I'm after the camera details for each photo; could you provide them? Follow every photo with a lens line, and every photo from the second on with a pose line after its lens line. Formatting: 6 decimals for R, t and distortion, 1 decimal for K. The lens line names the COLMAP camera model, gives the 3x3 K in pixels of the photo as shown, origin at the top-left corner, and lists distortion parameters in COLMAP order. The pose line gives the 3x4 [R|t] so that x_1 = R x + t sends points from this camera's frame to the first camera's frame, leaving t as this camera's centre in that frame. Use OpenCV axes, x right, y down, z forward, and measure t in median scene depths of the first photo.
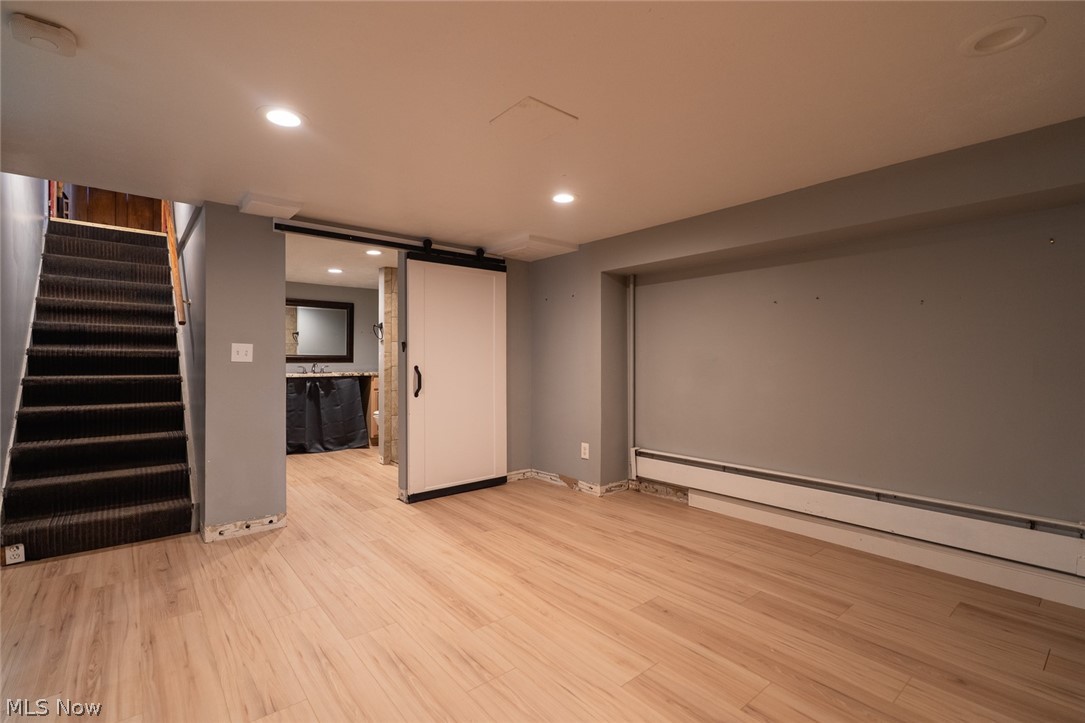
lens RADIAL K [[494.5, 0, 533.9], [0, 494.5, 363.0], [0, 0, 1]] dist [0.002230, -0.001948]
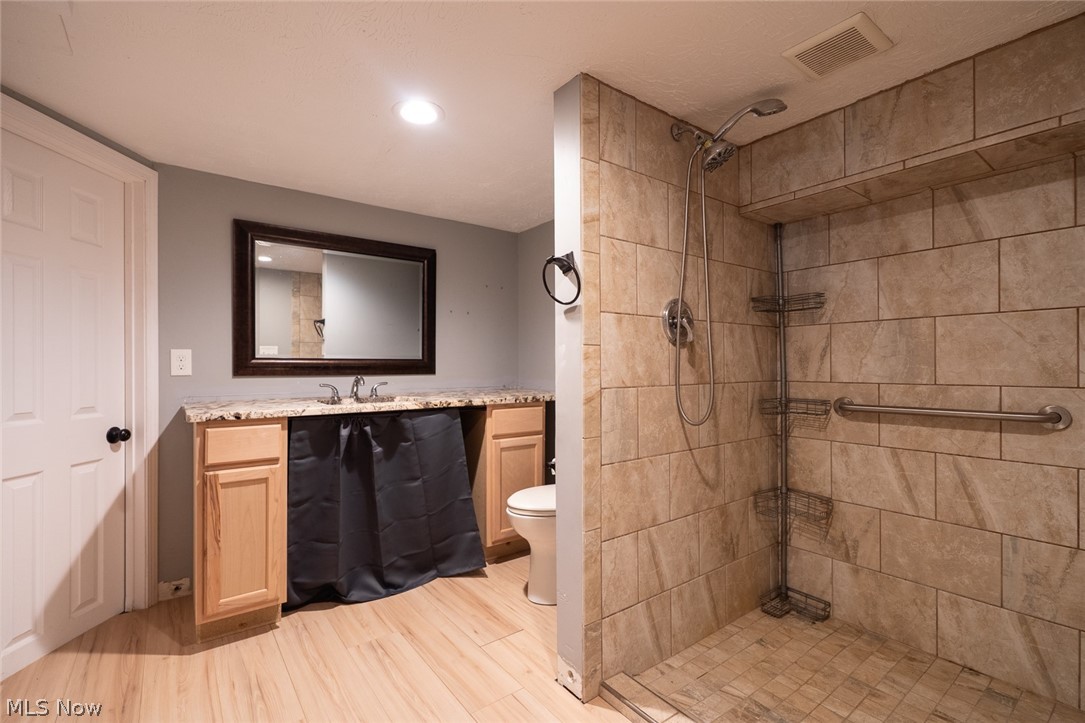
lens RADIAL K [[494.5, 0, 545.7], [0, 494.5, 371.0], [0, 0, 1]] dist [0.002230, -0.001948]
pose [[0.999368, -0.006724, -0.034897, -0.273578], [0.006844, 0.999971, 0.003326, -0.005455], [0.034874, -0.003563, 0.999385, 0.593774]]
